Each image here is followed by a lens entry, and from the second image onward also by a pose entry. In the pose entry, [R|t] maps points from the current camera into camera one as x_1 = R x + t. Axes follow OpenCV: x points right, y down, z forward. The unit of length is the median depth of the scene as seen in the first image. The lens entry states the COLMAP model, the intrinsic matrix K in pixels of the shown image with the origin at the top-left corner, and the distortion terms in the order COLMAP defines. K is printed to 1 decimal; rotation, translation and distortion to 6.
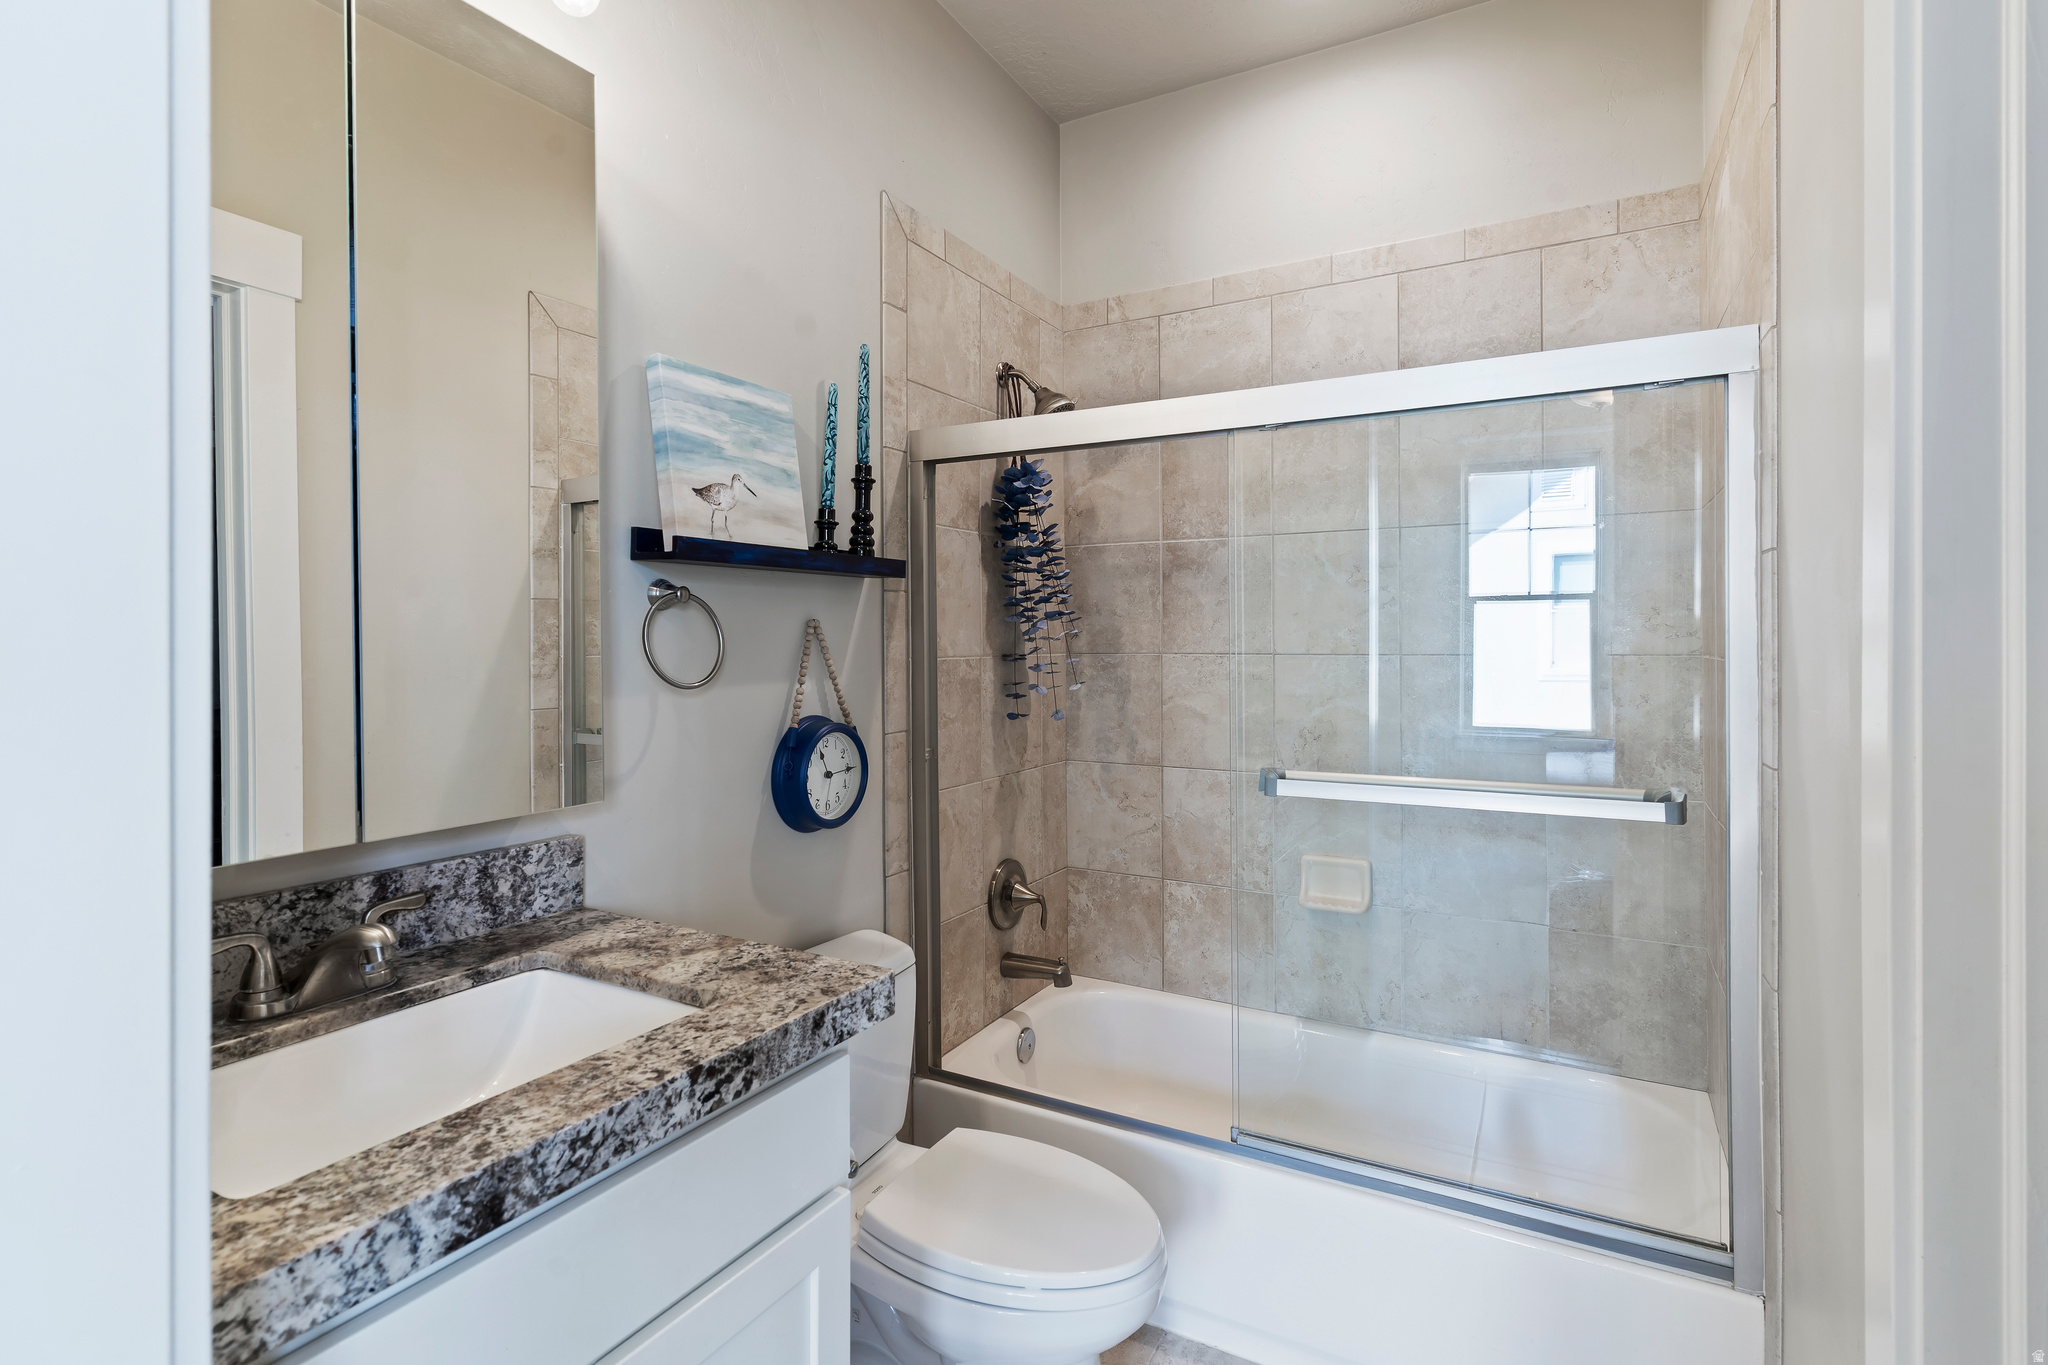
lens RADIAL K [[996.1, 0, 1025.2], [0, 996.1, 667.9], [0, 0, 1]] dist [0.003897, -0.002071]
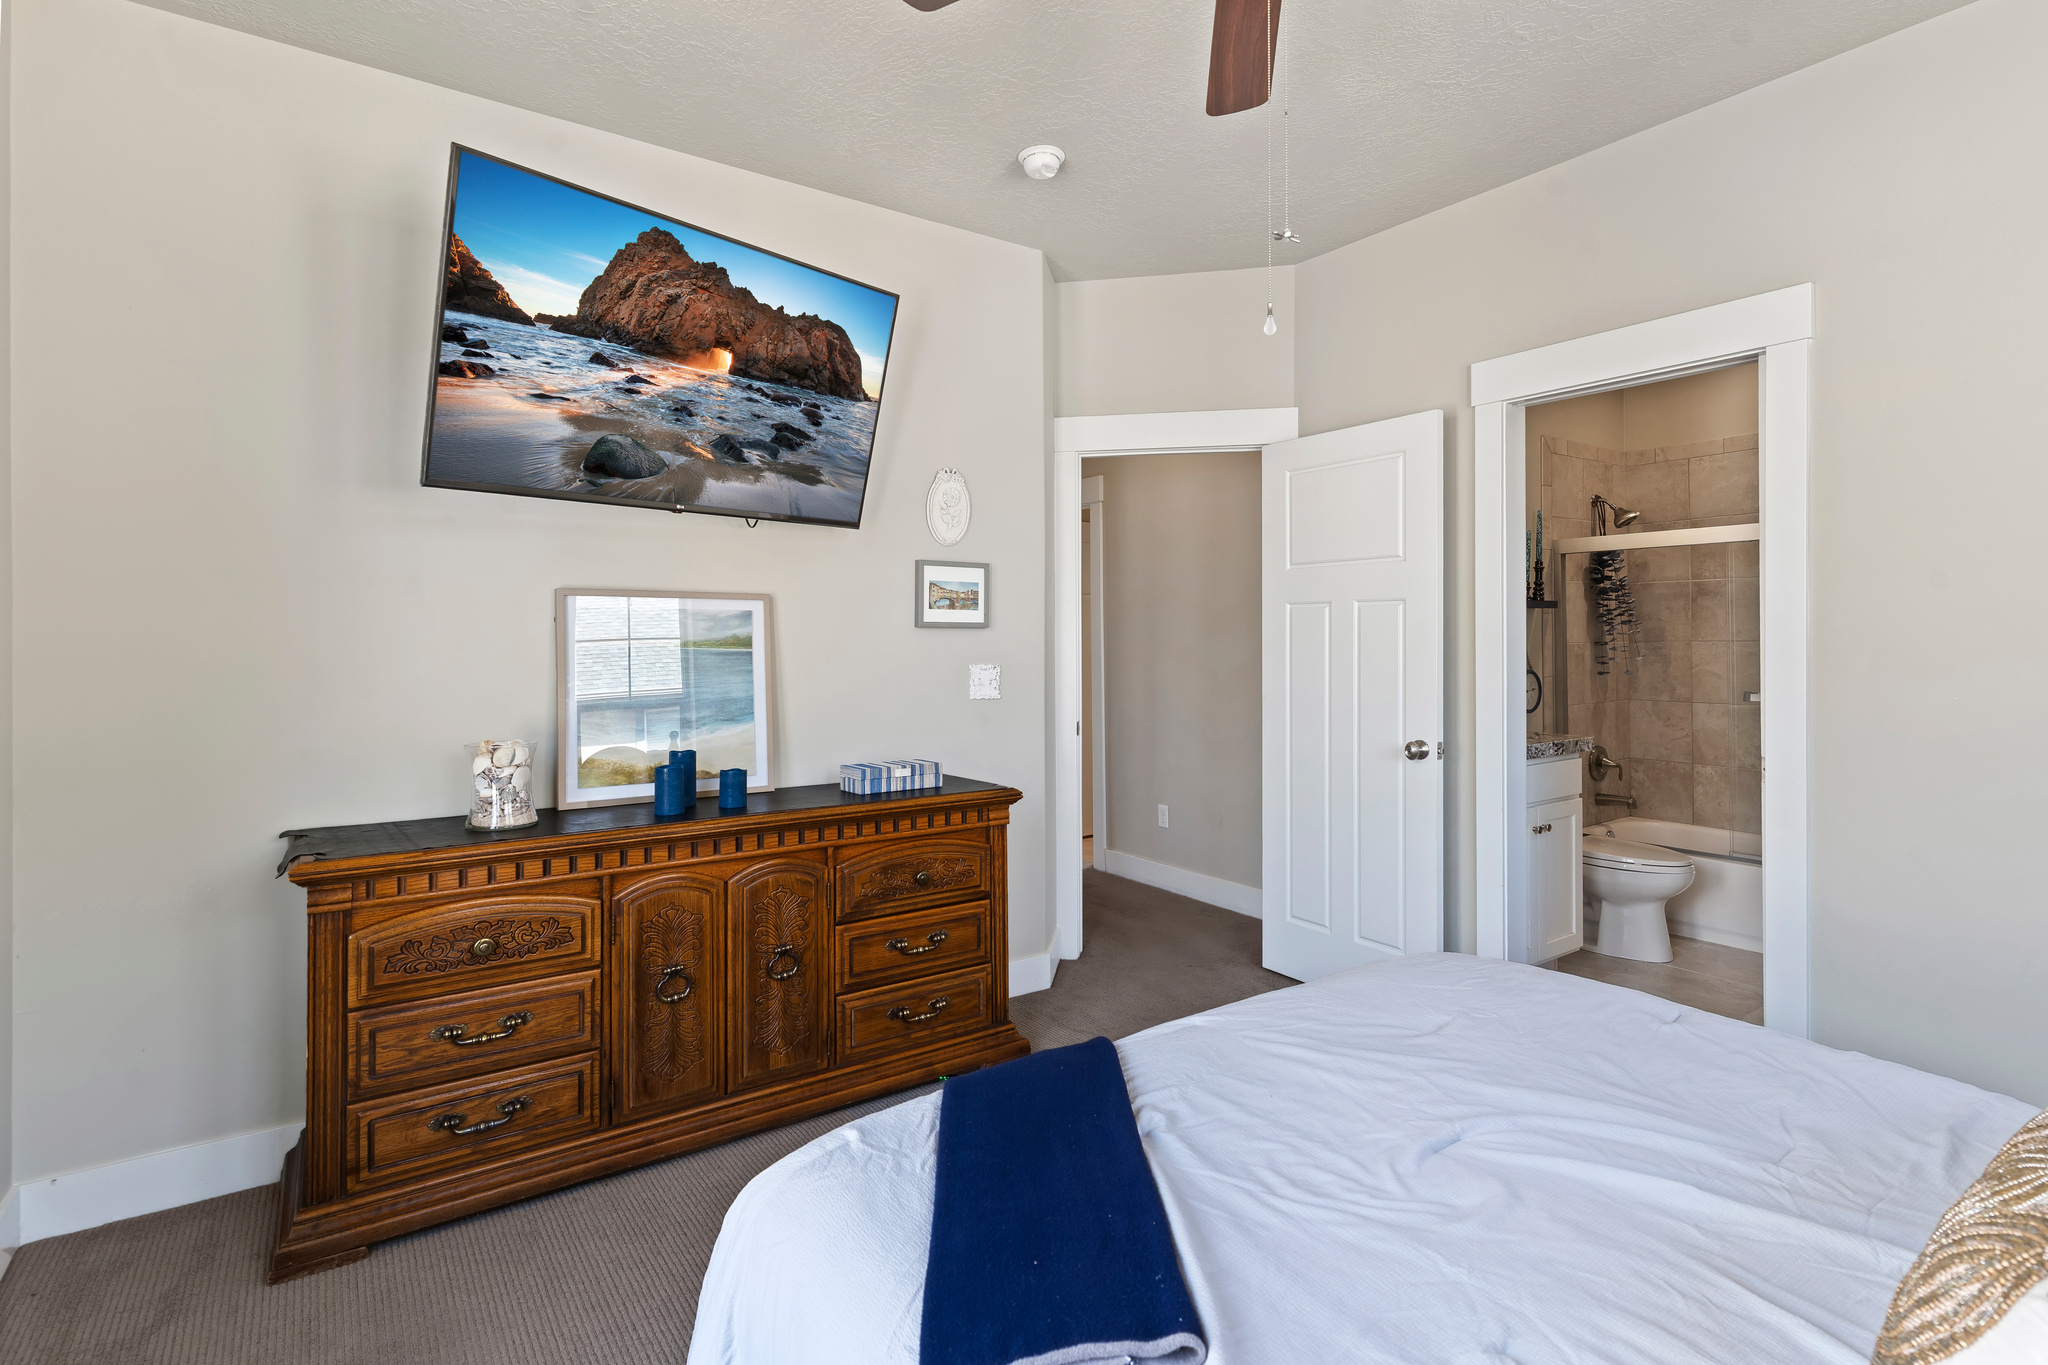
lens RADIAL K [[996.1, 0, 1019.5], [0, 996.1, 638.6], [0, 0, 1]] dist [0.003897, -0.002071]
pose [[0.896916, -0.002983, -0.442192, -0.167102], [-0.005194, 0.999837, -0.017280, 0.019555], [0.442171, 0.017795, 0.896754, -1.246671]]
